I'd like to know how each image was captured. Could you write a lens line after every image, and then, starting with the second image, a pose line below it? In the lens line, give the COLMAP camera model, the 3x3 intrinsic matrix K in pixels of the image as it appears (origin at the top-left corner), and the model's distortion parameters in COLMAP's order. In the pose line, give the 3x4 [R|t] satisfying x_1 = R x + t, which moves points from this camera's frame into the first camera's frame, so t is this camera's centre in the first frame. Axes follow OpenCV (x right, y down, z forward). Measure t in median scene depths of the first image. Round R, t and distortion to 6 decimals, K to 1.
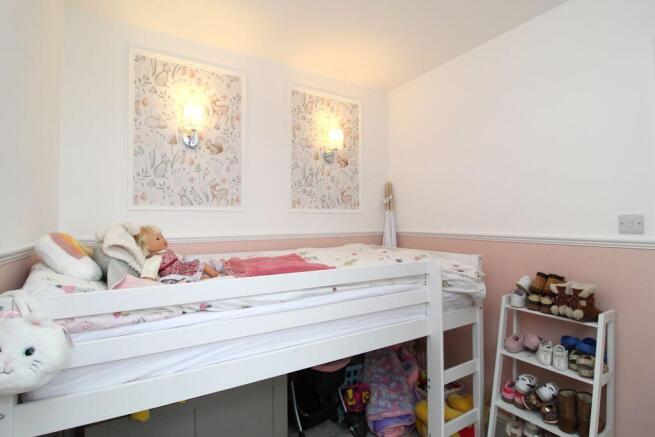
lens RADIAL K [[331.3, 0, 328.3], [0, 331.3, 207.7], [0, 0, 1]] dist [0.024568, -0.019463]
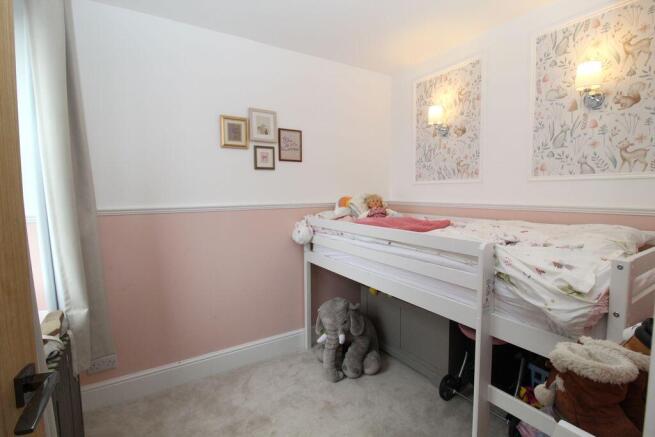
lens RADIAL K [[309.8, 0, 328.4], [0, 309.8, 211.4], [0, 0, 1]] dist [0.012799, -0.014992]
pose [[0.008449, 0.065591, -0.997811, 0.688619], [0.044429, 0.996836, 0.065903, 0.015336], [0.998977, -0.044888, 0.005508, 0.419732]]
